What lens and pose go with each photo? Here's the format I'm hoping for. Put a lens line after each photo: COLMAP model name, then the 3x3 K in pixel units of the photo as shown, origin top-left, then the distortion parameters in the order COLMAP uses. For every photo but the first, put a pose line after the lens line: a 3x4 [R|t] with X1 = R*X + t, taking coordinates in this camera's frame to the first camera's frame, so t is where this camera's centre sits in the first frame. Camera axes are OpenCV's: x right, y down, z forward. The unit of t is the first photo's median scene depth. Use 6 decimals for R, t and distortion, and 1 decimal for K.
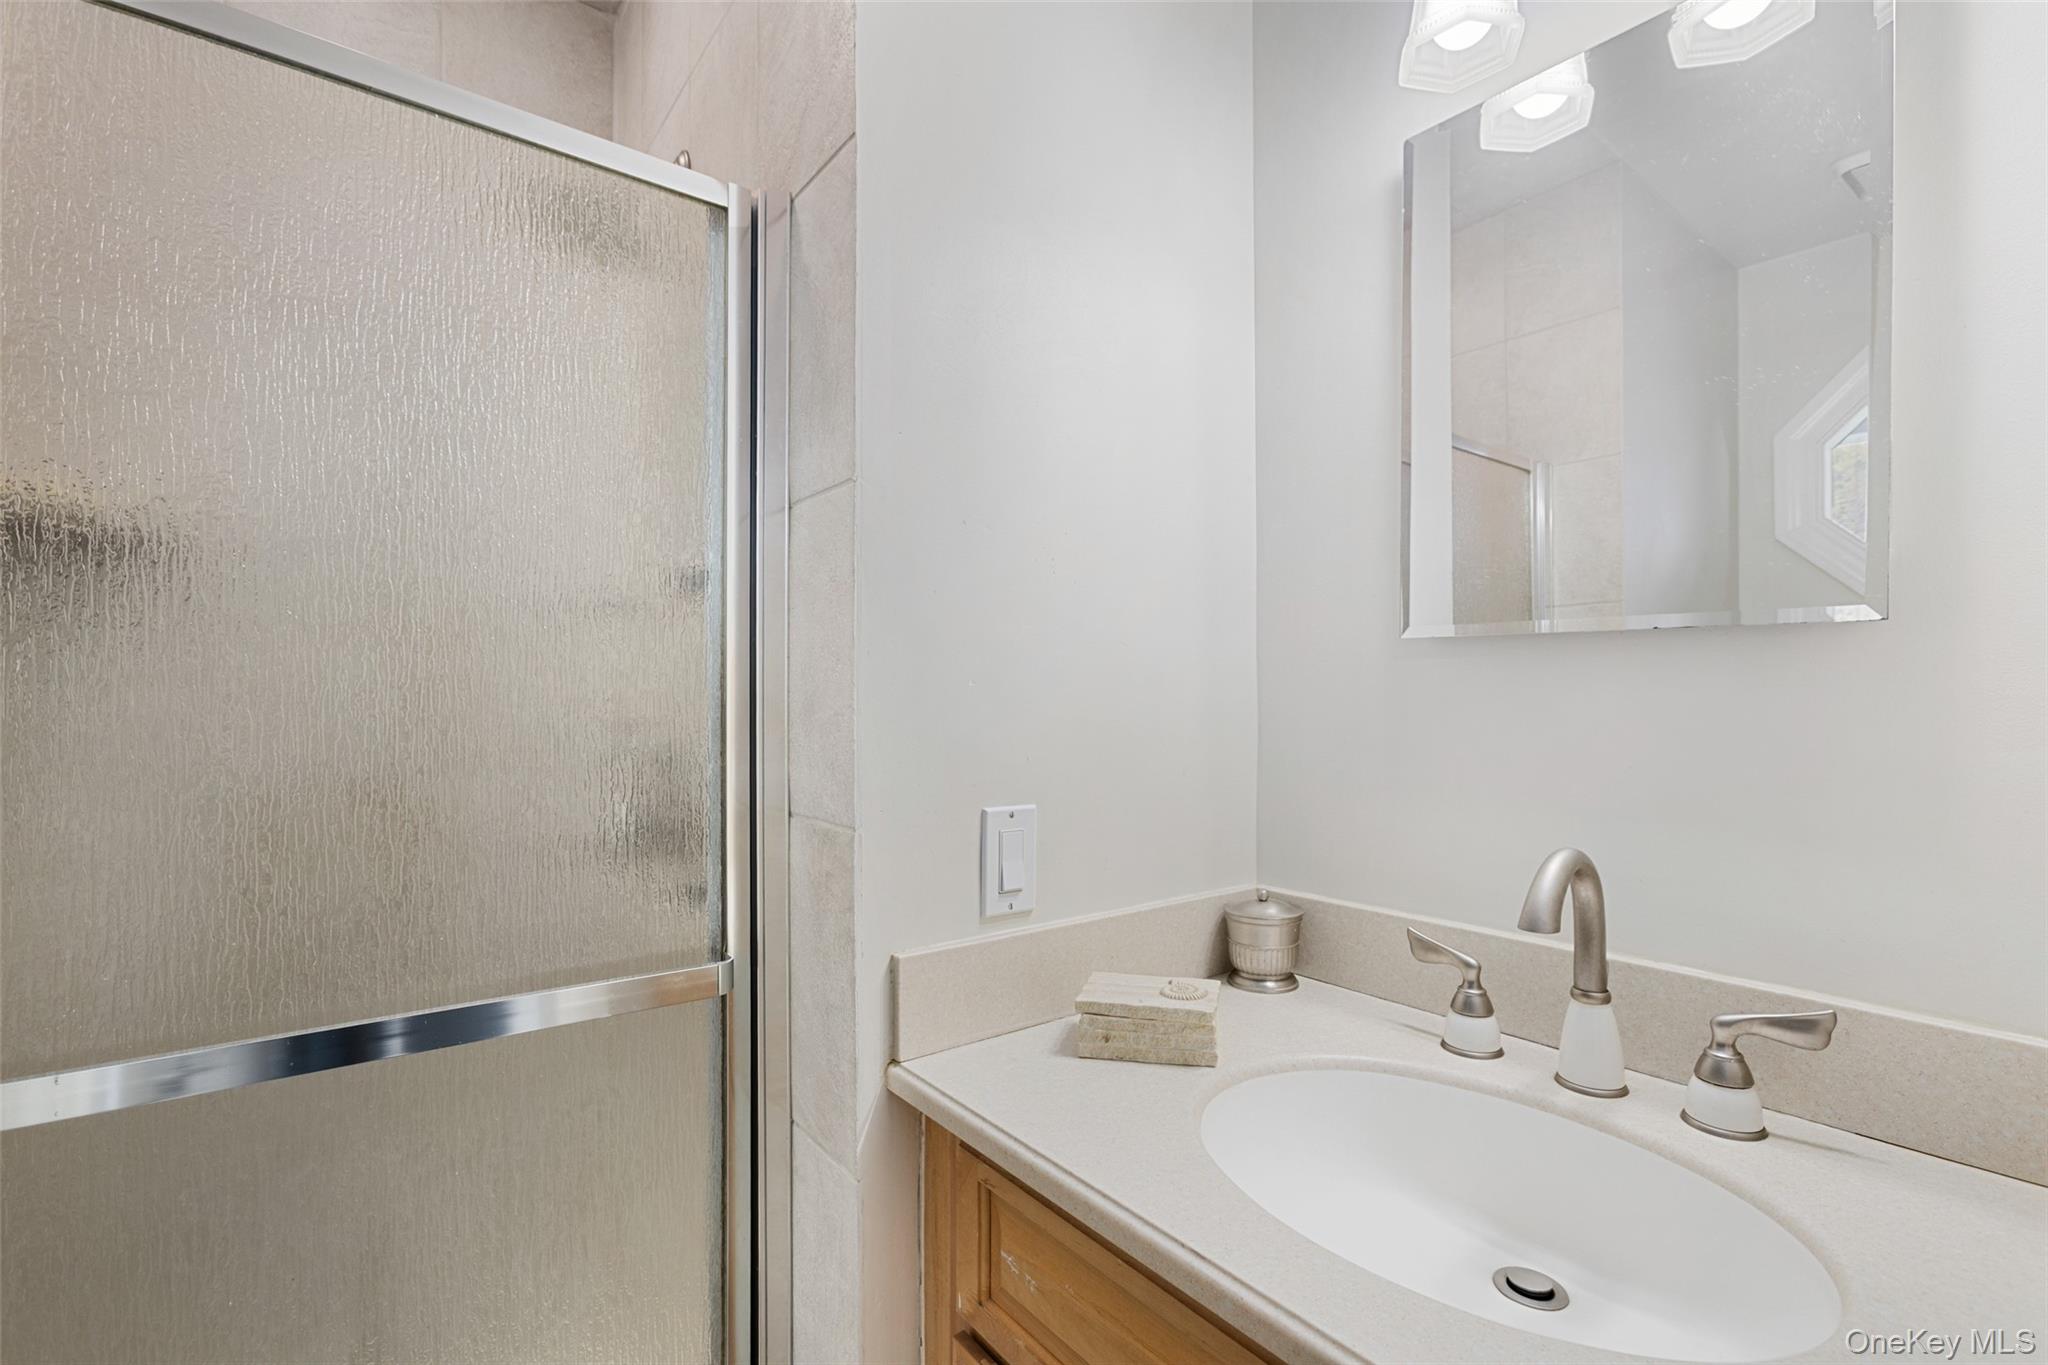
lens RADIAL K [[907.8, 0, 951.9], [0, 907.8, 701.5], [0, 0, 1]] dist [-0.001079, -0.000277]
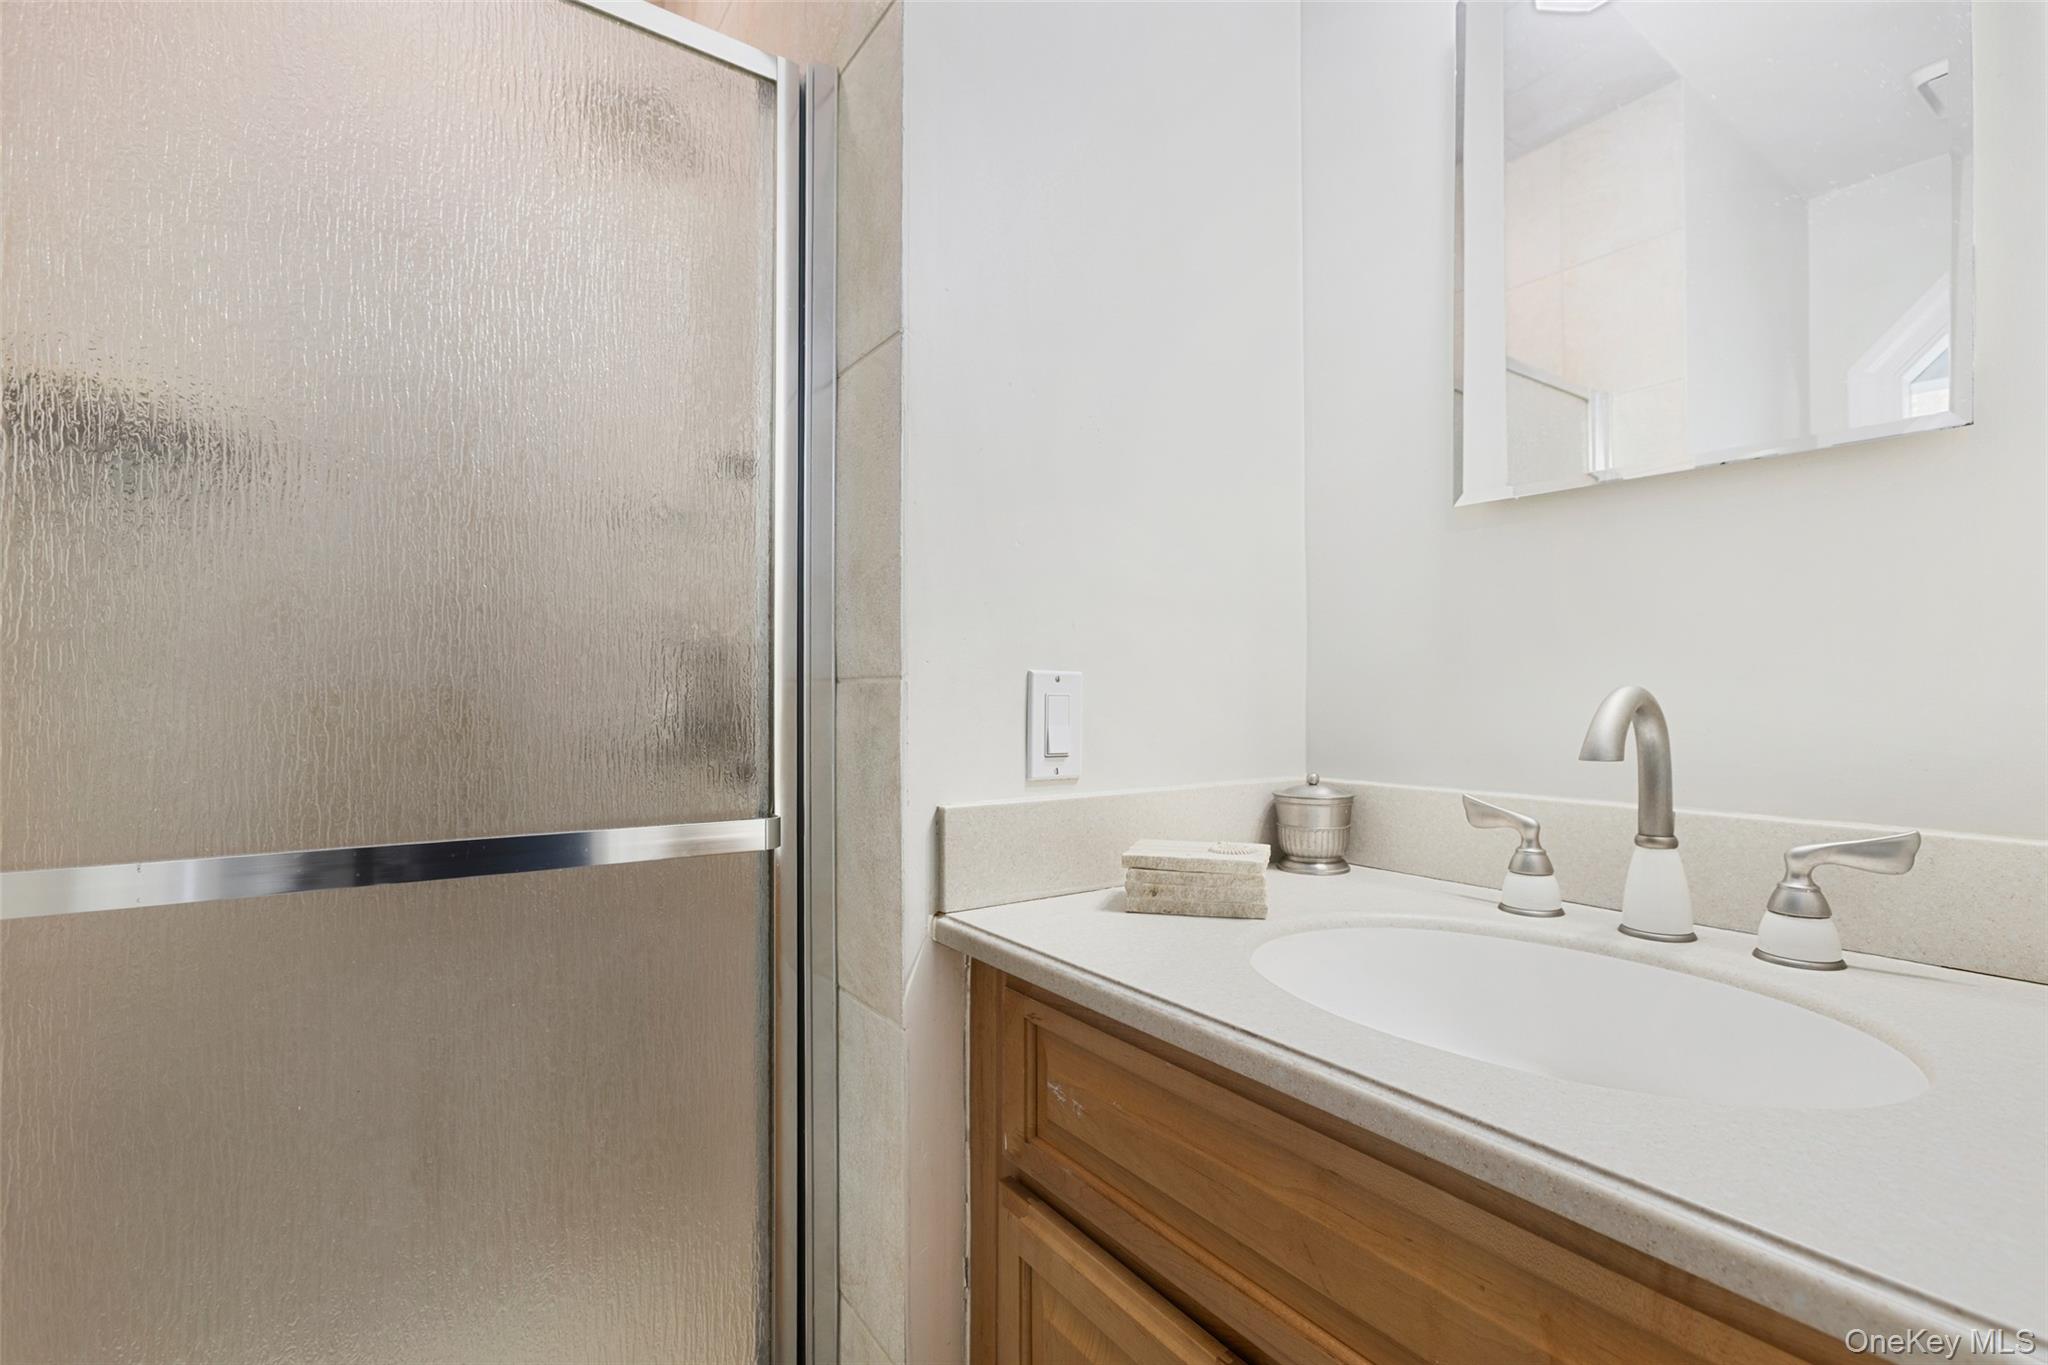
lens RADIAL K [[907.8, 0, 956.9], [0, 907.8, 691.6], [0, 0, 1]] dist [-0.001079, -0.000277]
pose [[0.999142, -0.000834, -0.041399, -0.003733], [0.000523, 0.999972, -0.007517, 0.168159], [0.041404, 0.007489, 0.999114, -0.003209]]
